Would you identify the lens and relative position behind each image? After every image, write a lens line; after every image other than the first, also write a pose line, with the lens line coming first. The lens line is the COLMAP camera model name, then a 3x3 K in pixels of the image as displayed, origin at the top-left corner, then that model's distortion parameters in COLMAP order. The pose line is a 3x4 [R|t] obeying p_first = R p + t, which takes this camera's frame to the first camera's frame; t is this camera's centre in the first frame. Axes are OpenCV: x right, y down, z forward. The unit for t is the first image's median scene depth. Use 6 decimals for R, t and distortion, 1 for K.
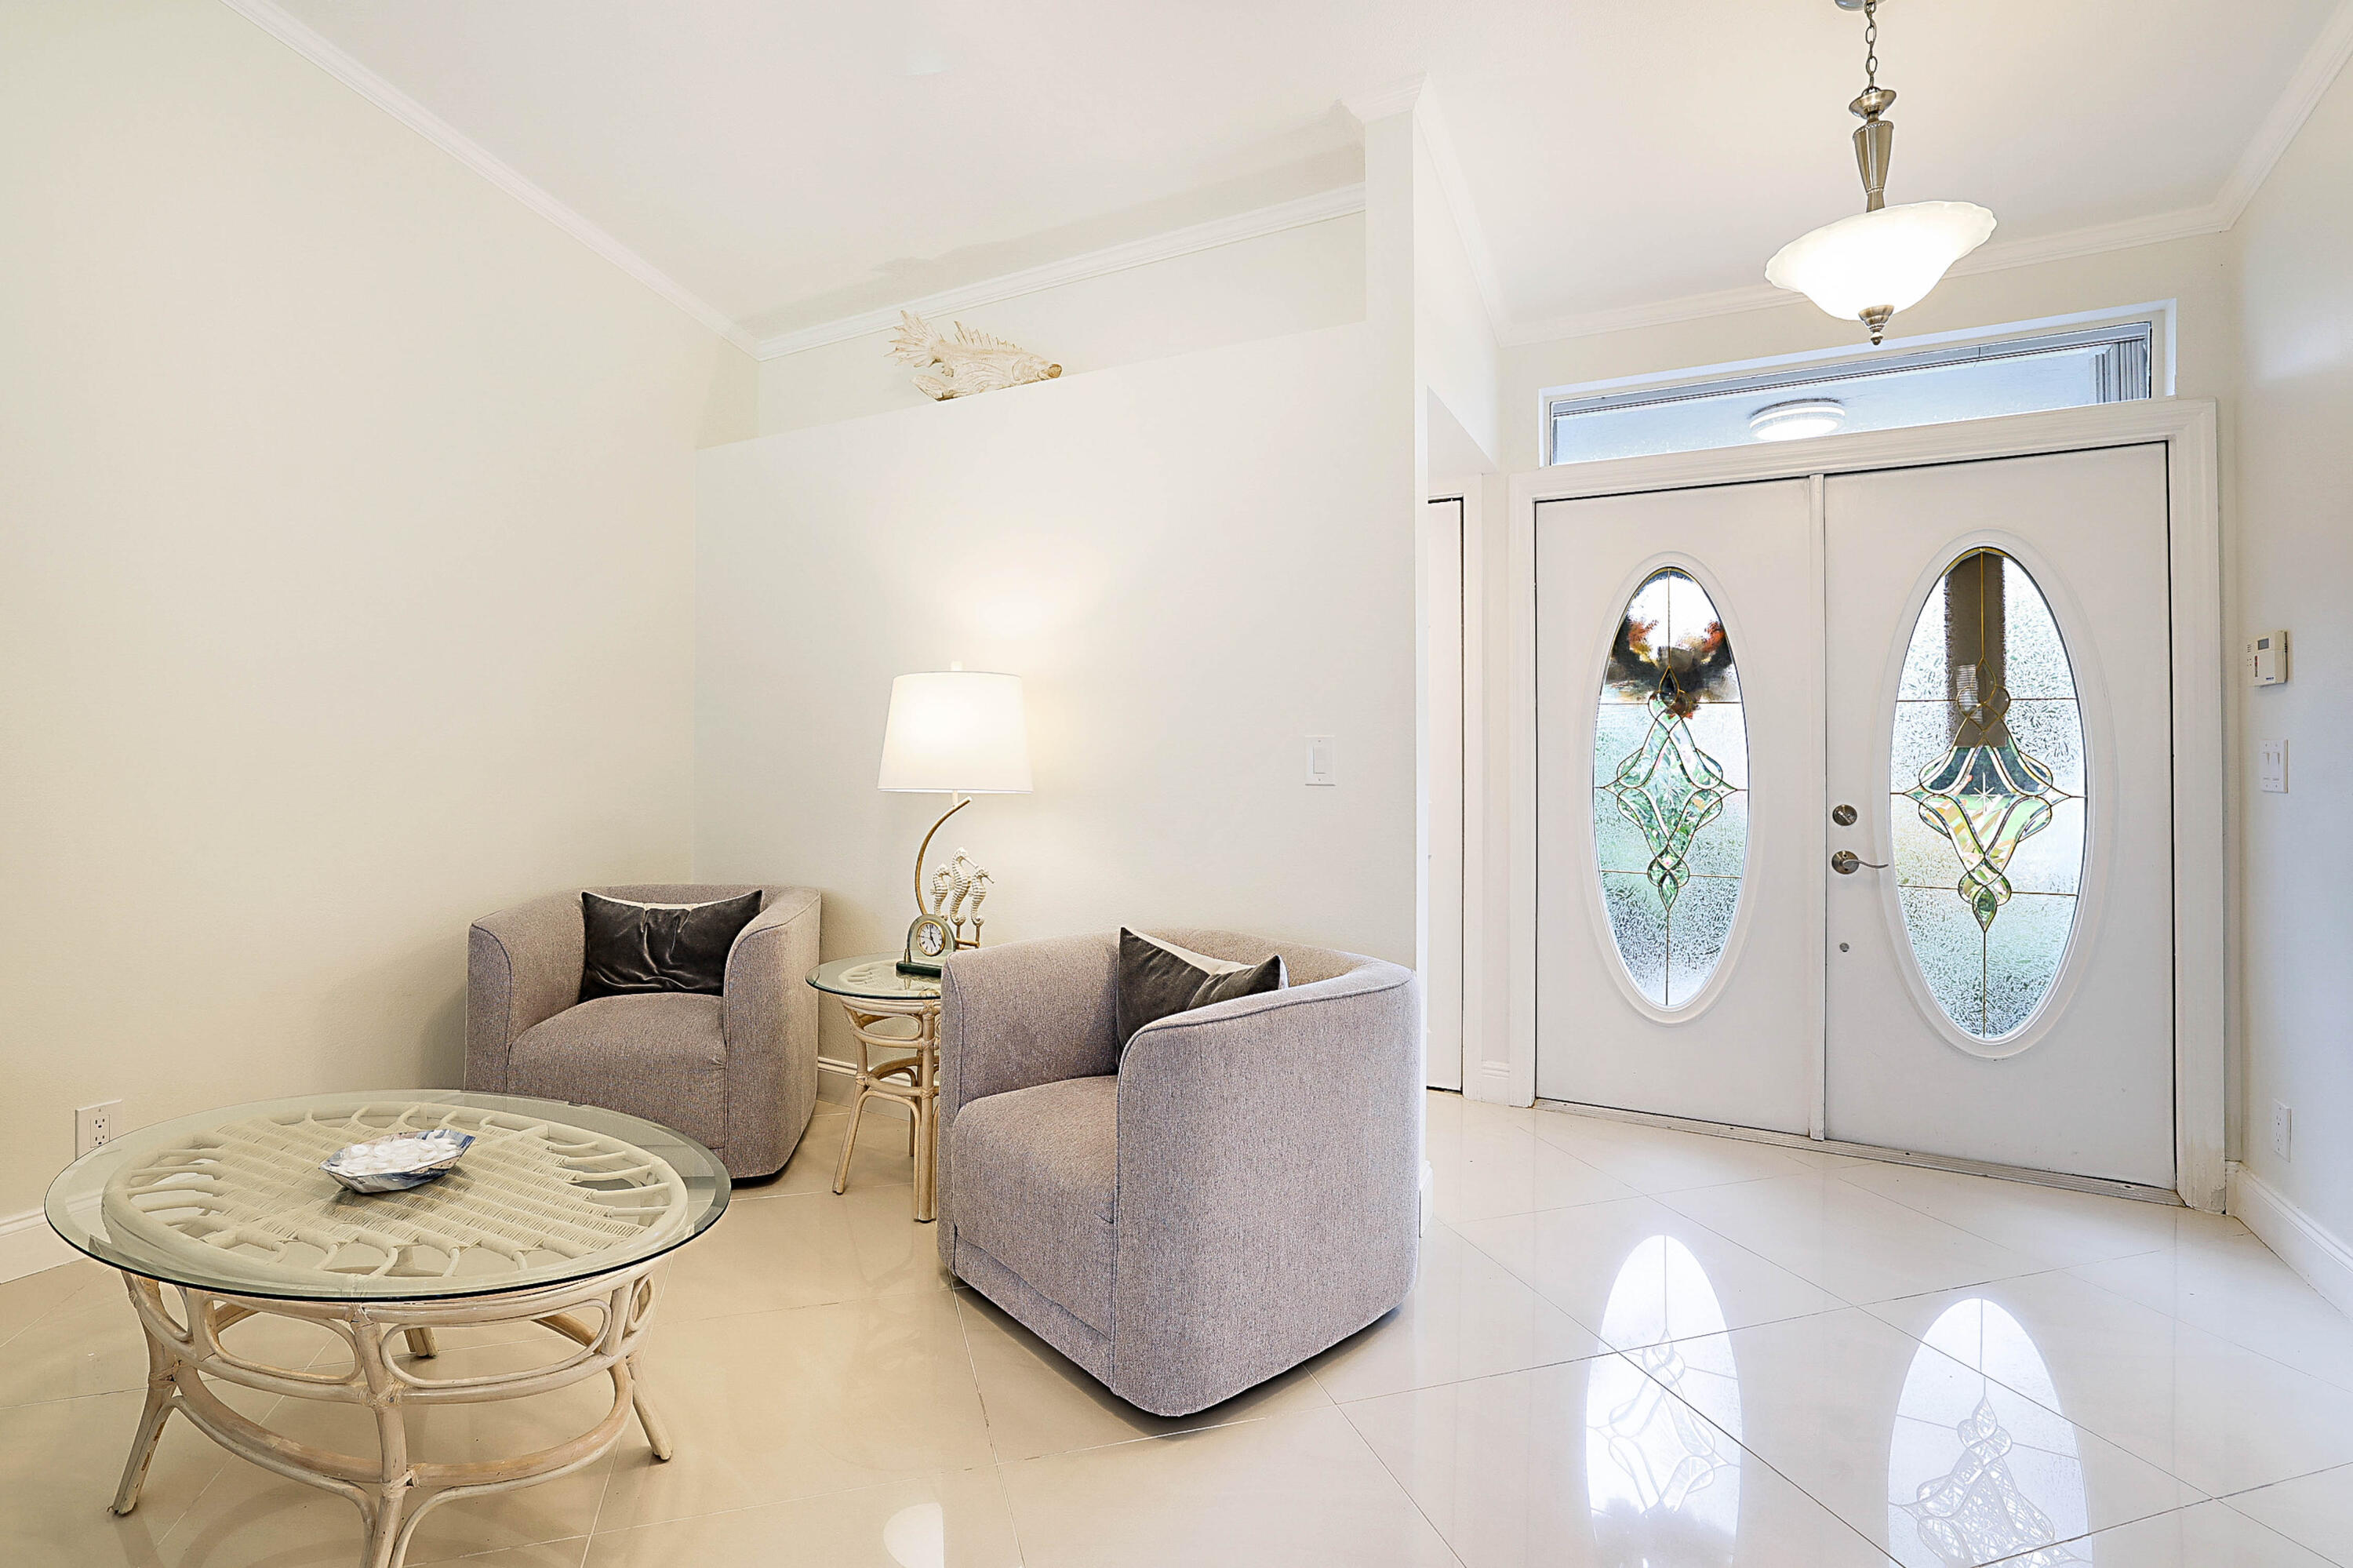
lens RADIAL K [[1022.6, 0, 1162.1], [0, 1022.6, 763.8], [0, 0, 1]] dist [-0.014484, 0.004633]
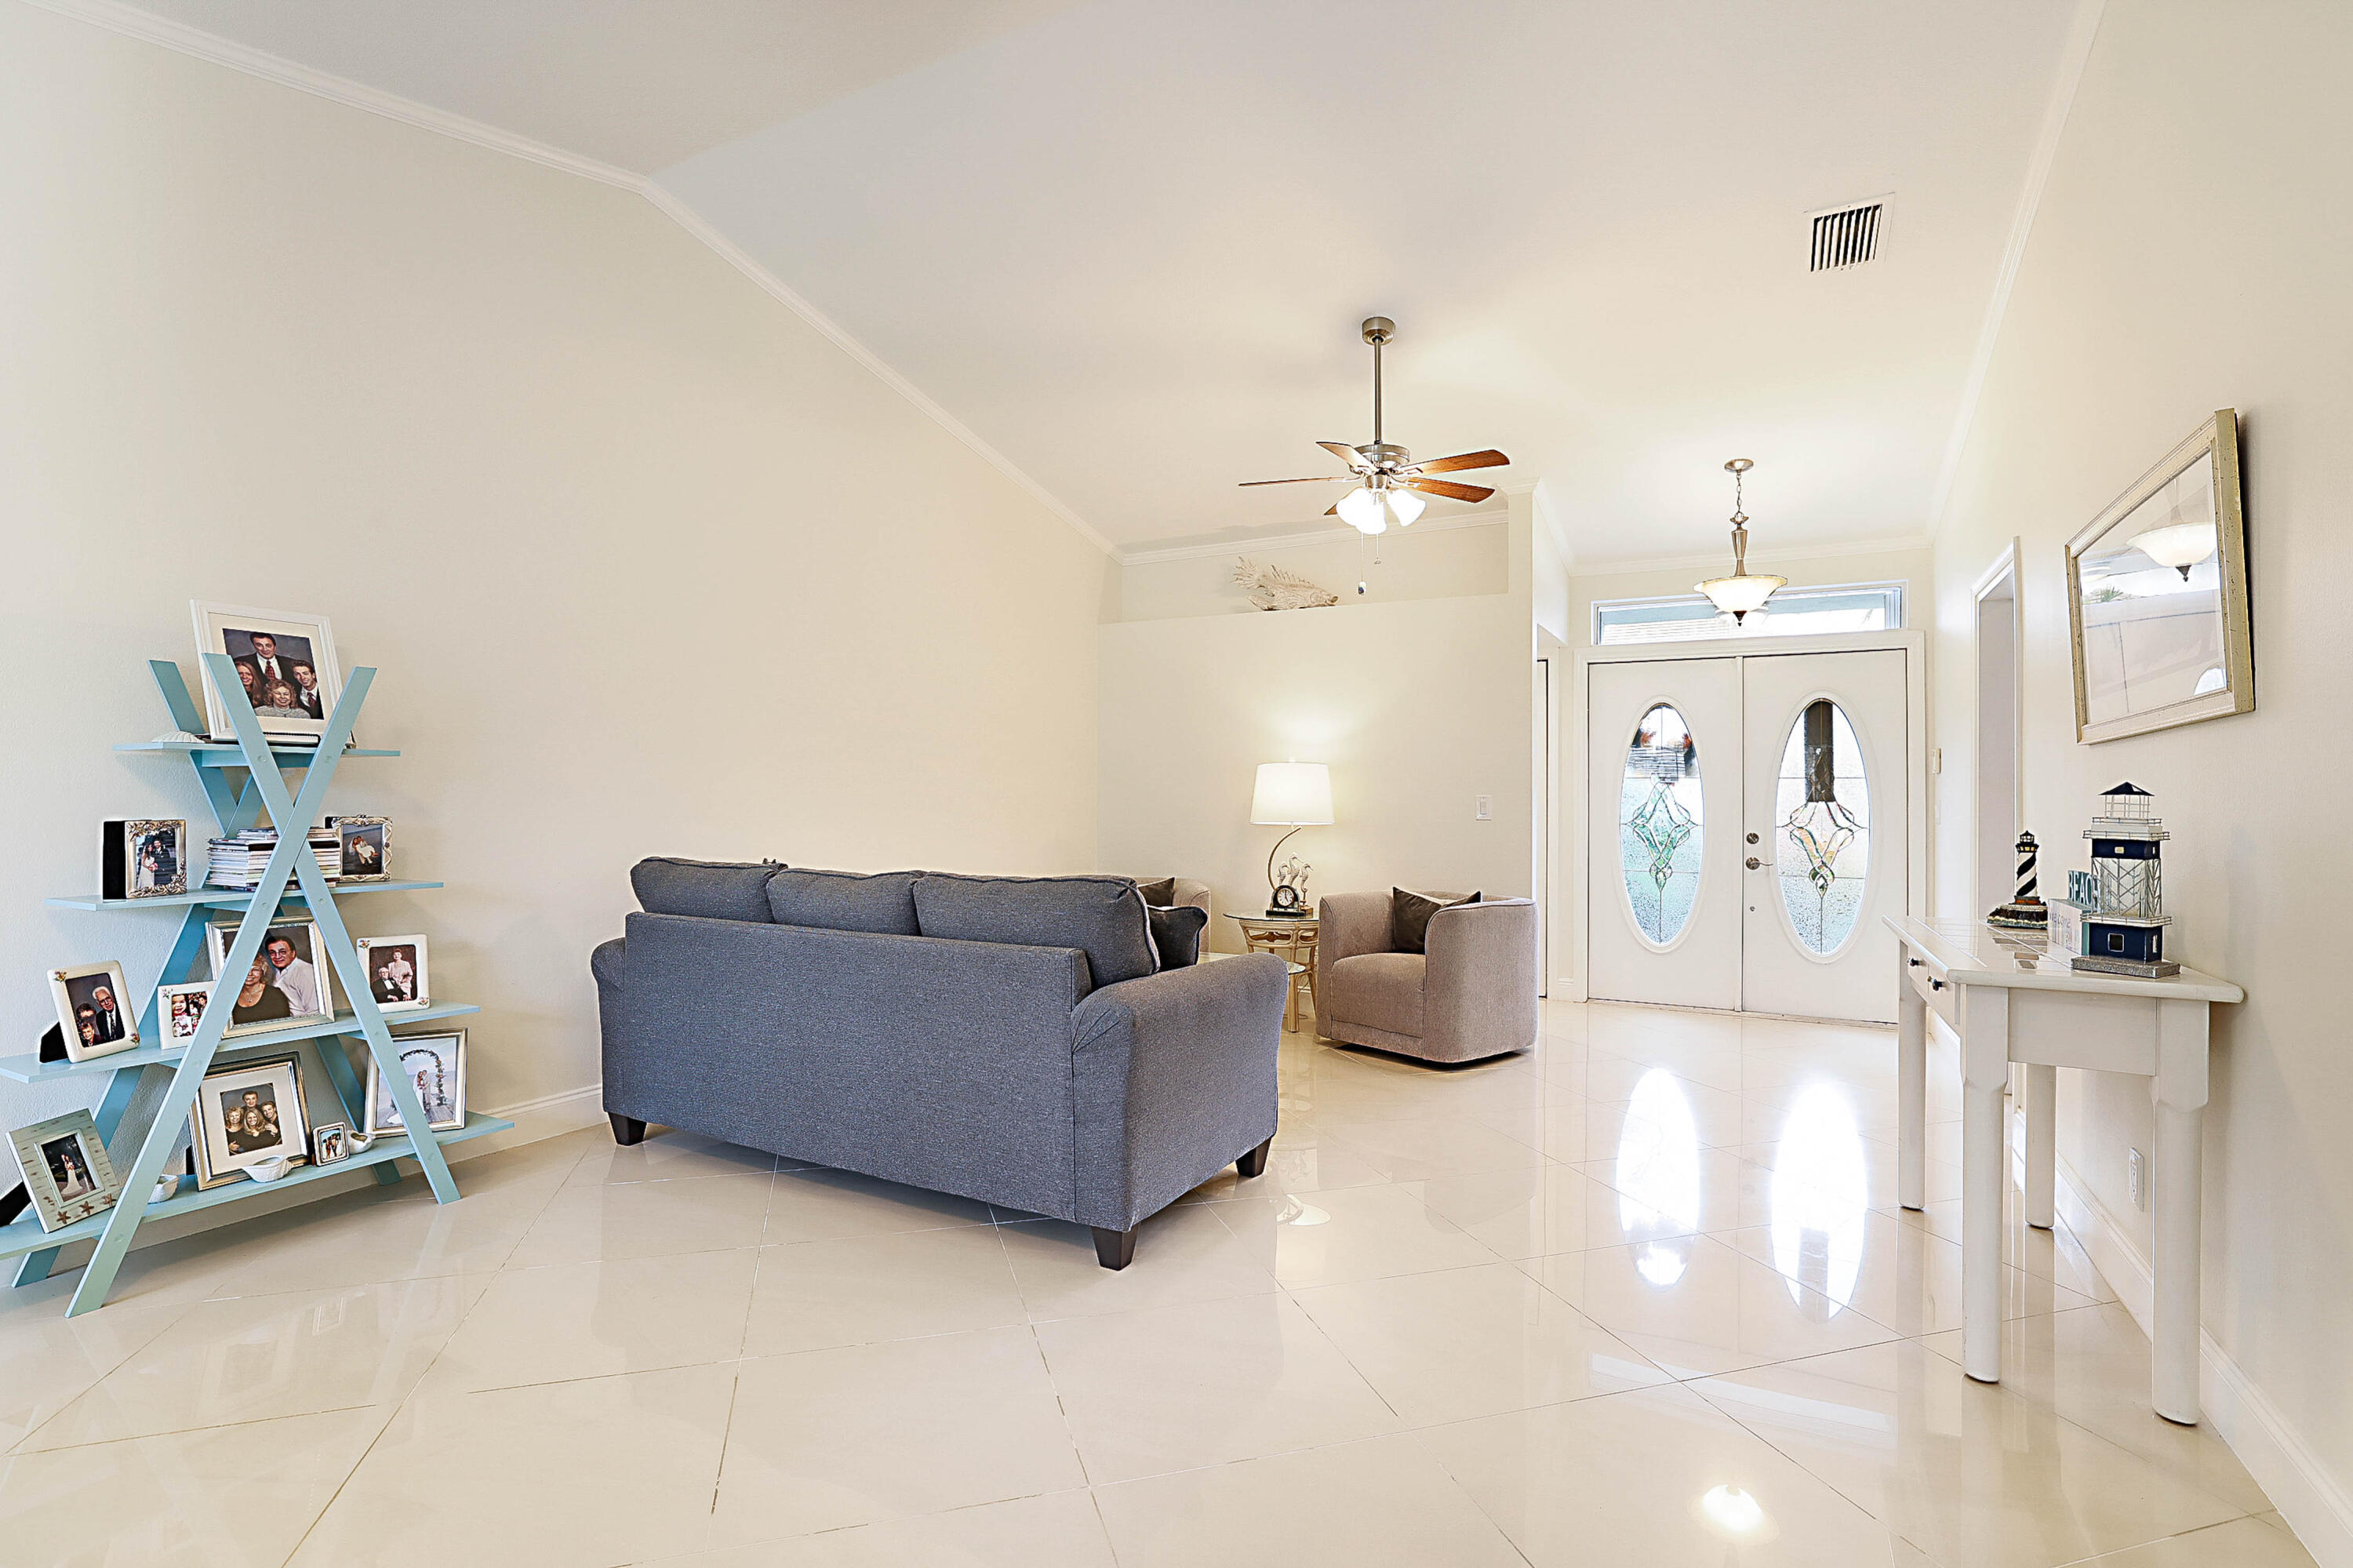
lens RADIAL K [[1137.0, 0, 1188.6], [0, 1137.0, 798.4], [0, 0, 1]] dist [0.004651, 0.000492]
pose [[0.999830, 0.004735, 0.017822, -0.415848], [-0.004552, 0.999936, -0.010318, 0.002866], [-0.017869, 0.010235, 0.999788, -1.101827]]
